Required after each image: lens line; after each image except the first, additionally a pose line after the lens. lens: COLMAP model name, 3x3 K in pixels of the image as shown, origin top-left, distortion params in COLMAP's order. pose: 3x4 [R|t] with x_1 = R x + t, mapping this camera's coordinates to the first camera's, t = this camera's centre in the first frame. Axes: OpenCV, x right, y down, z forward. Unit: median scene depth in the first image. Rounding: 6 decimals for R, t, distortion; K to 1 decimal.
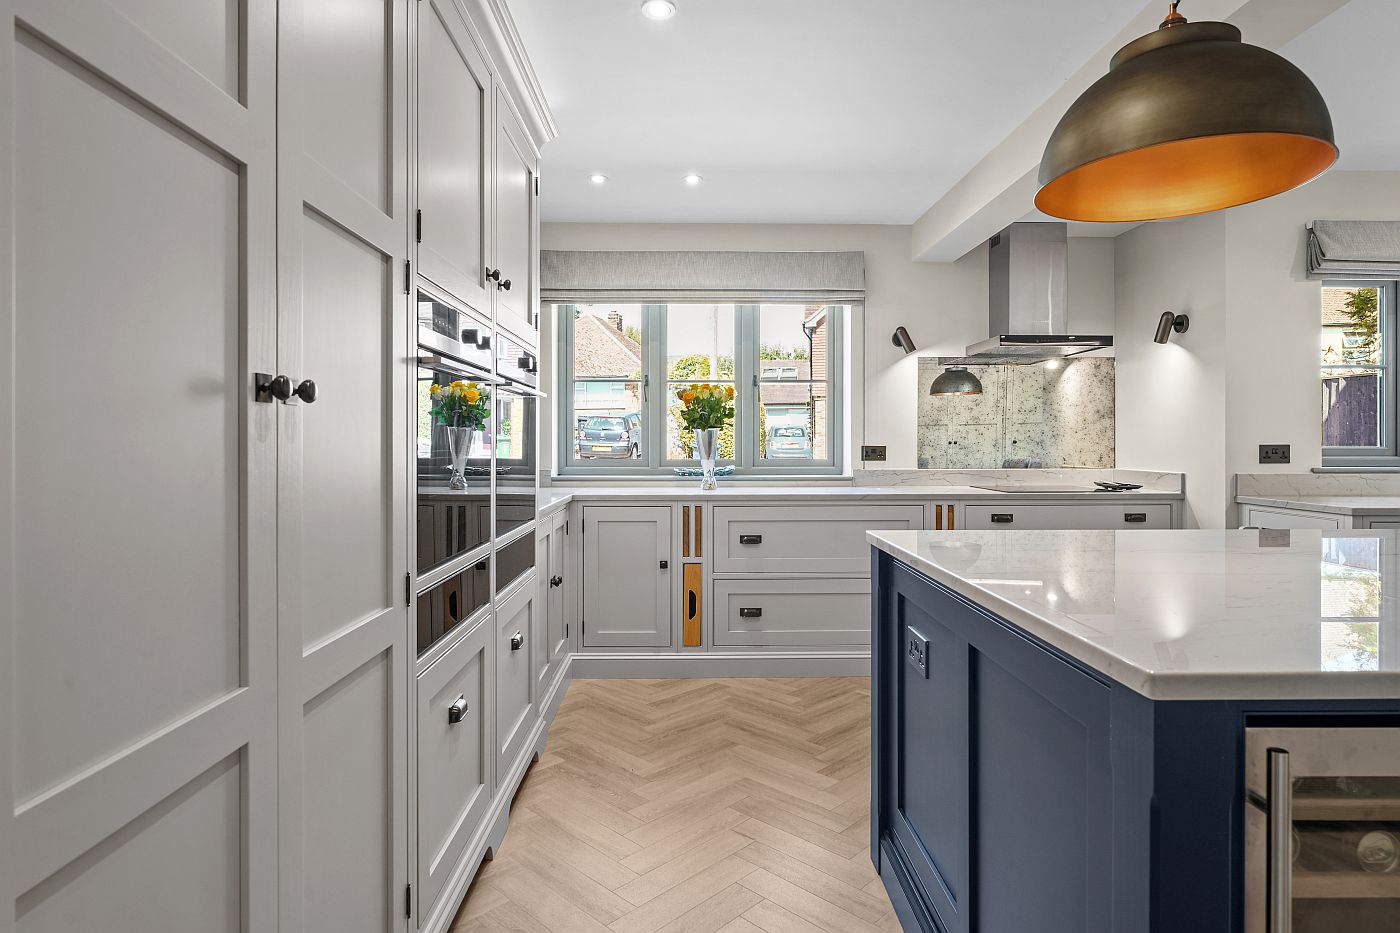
lens RADIAL K [[772.8, 0, 704.3], [0, 772.8, 445.1], [0, 0, 1]] dist [0.003715, 0.000279]
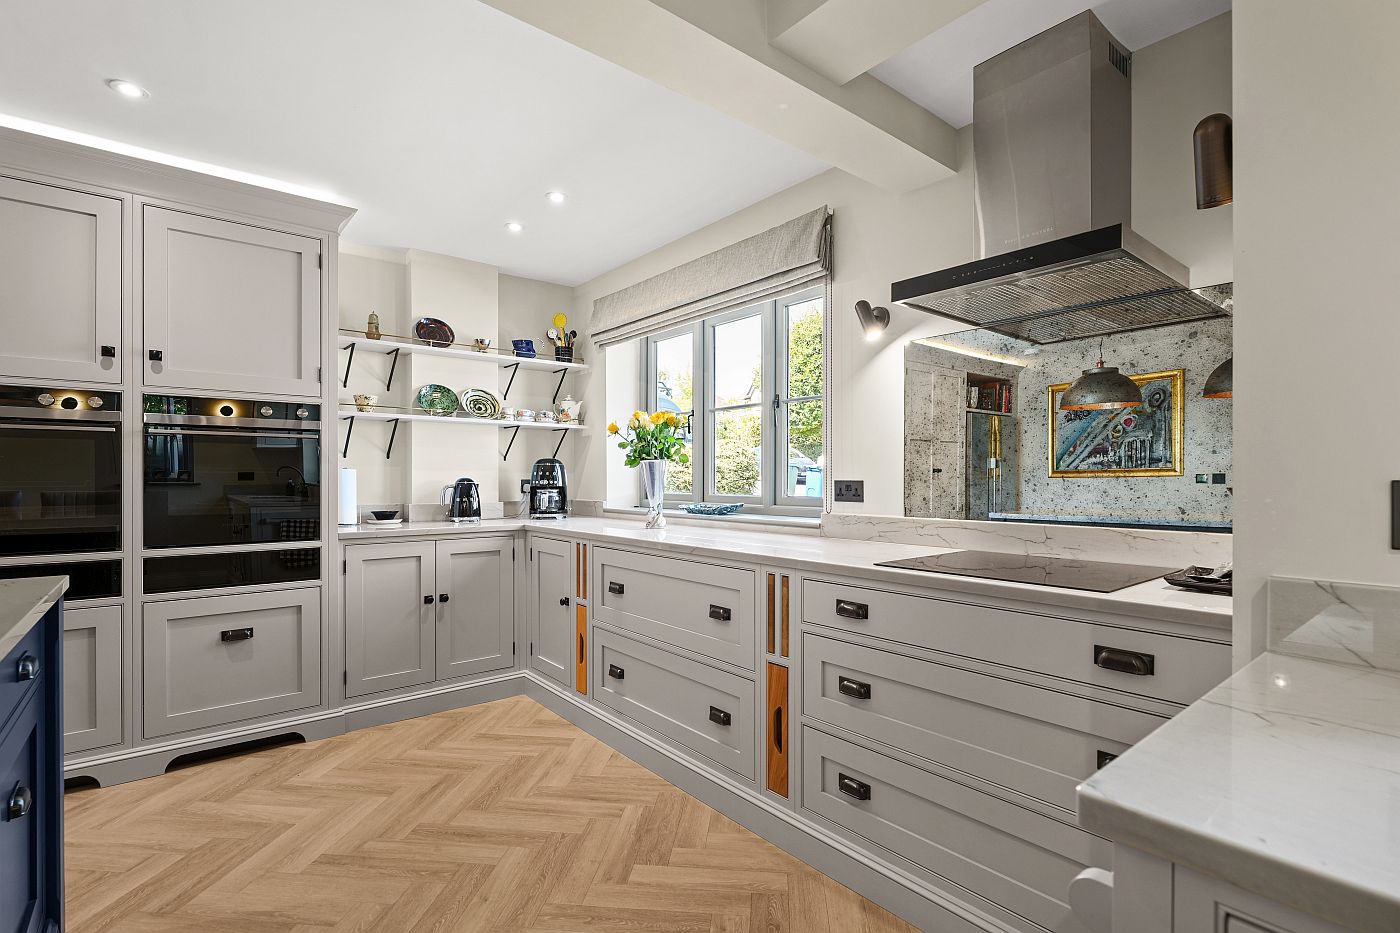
lens RADIAL K [[654.9, 0, 695.1], [0, 654.9, 479.6], [0, 0, 1]] dist [-0.001433, -0.000479]
pose [[0.615886, 0.003350, -0.787828, 0.695711], [-0.000614, 0.999993, 0.003771, -0.002135], [0.787835, -0.001839, 0.615883, 0.619313]]
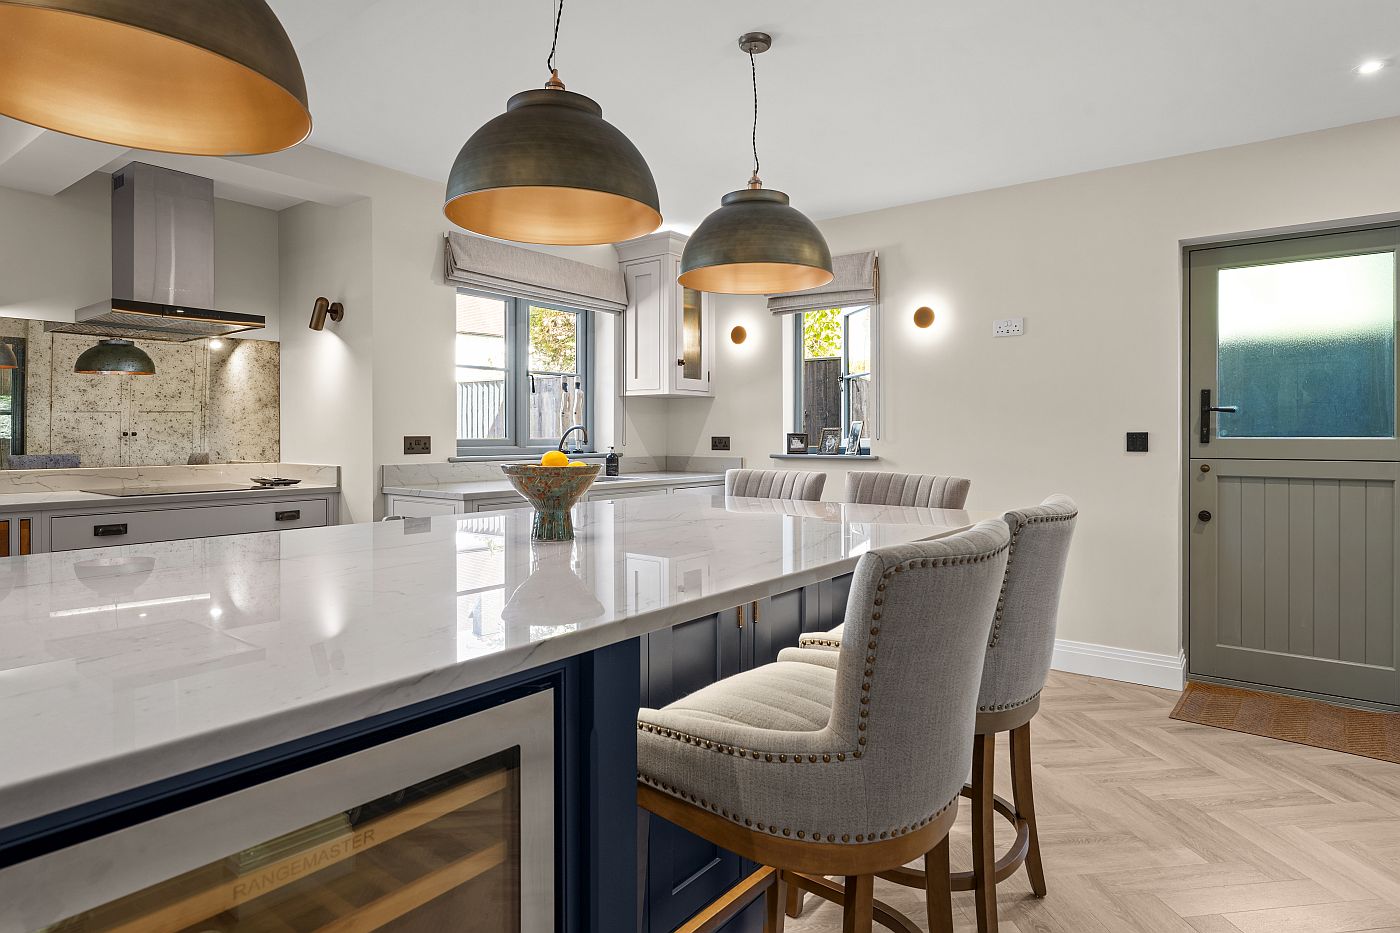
lens RADIAL K [[742.9, 0, 725.8], [0, 742.9, 436.9], [0, 0, 1]] dist [0.002916, 0.000137]
pose [[0.627075, -0.002658, 0.778954, 0.185710], [0.001859, 0.999996, 0.001916, -0.000919], [-0.778956, 0.000247, 0.627078, 0.034737]]
